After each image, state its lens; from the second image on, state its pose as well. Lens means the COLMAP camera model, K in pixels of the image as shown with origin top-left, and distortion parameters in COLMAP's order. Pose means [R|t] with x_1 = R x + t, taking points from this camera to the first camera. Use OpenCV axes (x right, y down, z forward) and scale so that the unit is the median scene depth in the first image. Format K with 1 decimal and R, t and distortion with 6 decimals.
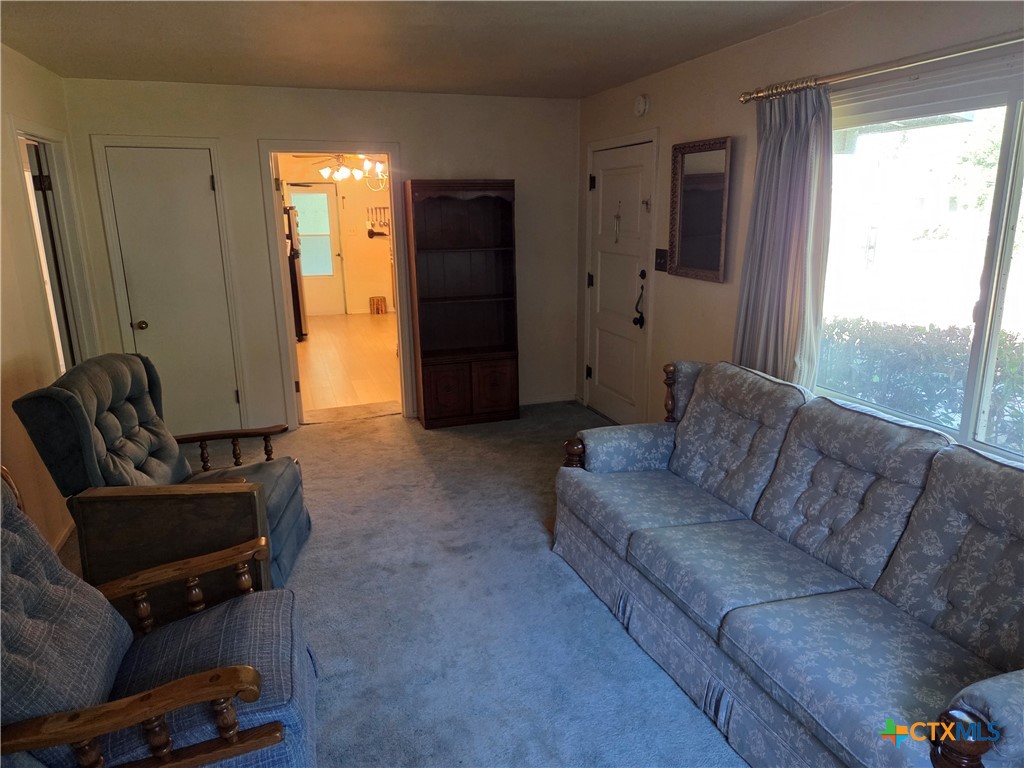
lens RADIAL K [[688.1, 0, 512.1], [0, 688.1, 384.0], [0, 0, 1]] dist [0.068276, -0.051766]
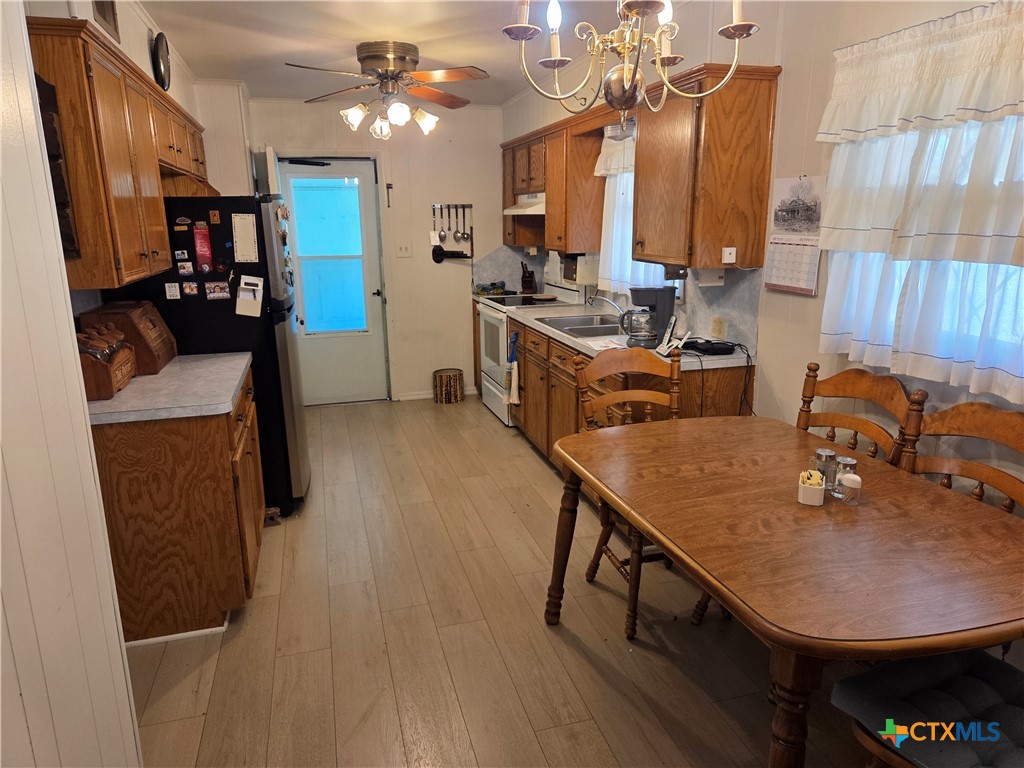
lens RADIAL K [[688.1, 0, 512.0], [0, 688.1, 384.6], [0, 0, 1]] dist [0.068276, -0.051766]
pose [[0.998650, 0.012751, -0.050359, -0.118756], [-0.013345, 0.999845, -0.011471, -0.110849], [0.050205, 0.012128, 0.998665, 0.470374]]
